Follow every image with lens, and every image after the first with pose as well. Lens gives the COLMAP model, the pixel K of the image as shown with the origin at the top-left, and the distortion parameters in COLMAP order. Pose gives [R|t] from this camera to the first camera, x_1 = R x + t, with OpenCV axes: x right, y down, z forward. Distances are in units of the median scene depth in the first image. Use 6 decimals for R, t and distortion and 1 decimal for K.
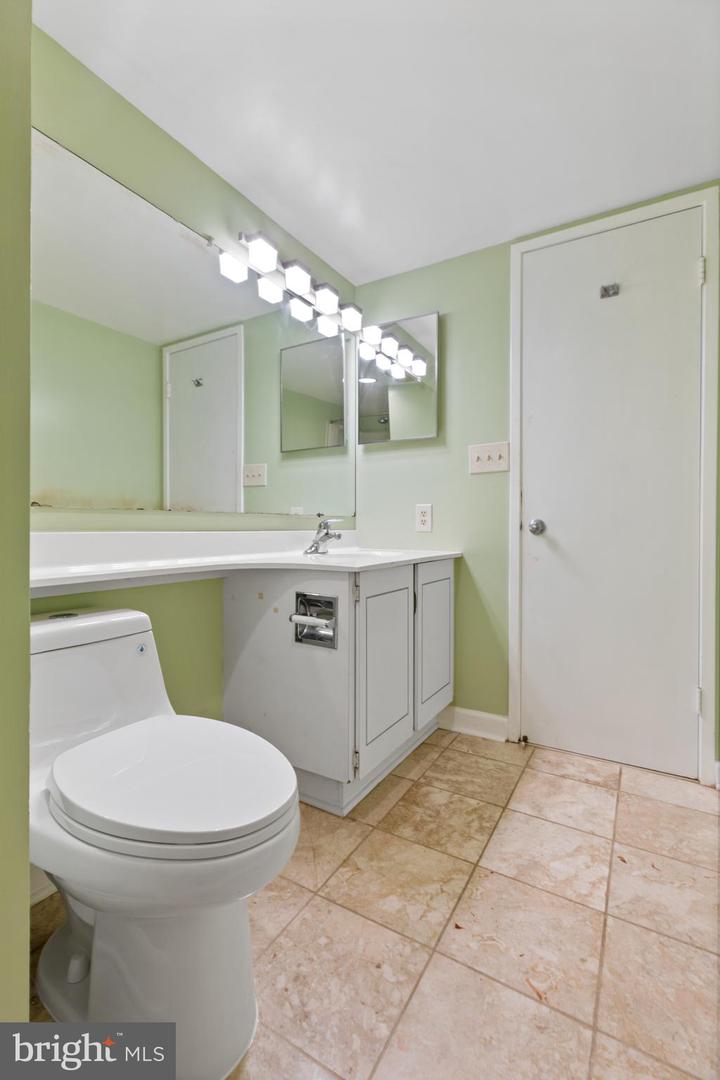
lens RADIAL K [[481.0, 0, 358.0], [0, 481.0, 535.9], [0, 0, 1]] dist [0.007152, -0.001789]
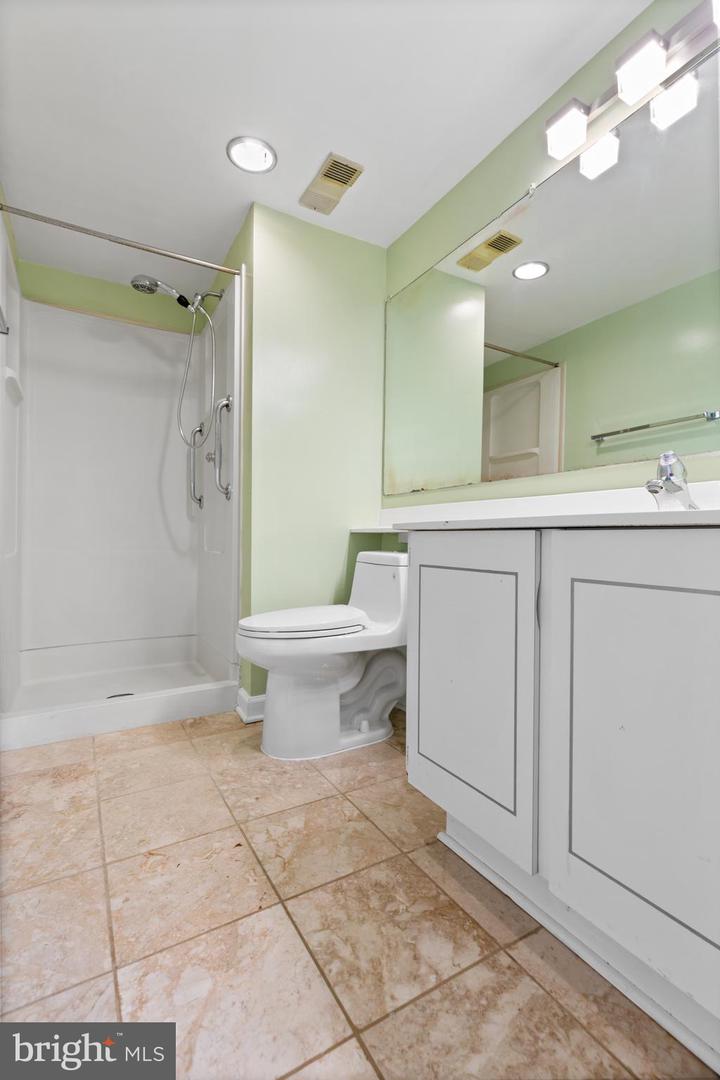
lens RADIAL K [[481.0, 0, 358.5], [0, 481.0, 539.6], [0, 0, 1]] dist [0.007152, -0.001789]
pose [[-0.479228, -0.005381, -0.877674, 0.916853], [-0.025903, 0.999632, 0.008015, 0.099028], [0.877308, 0.026575, -0.479192, 1.545948]]
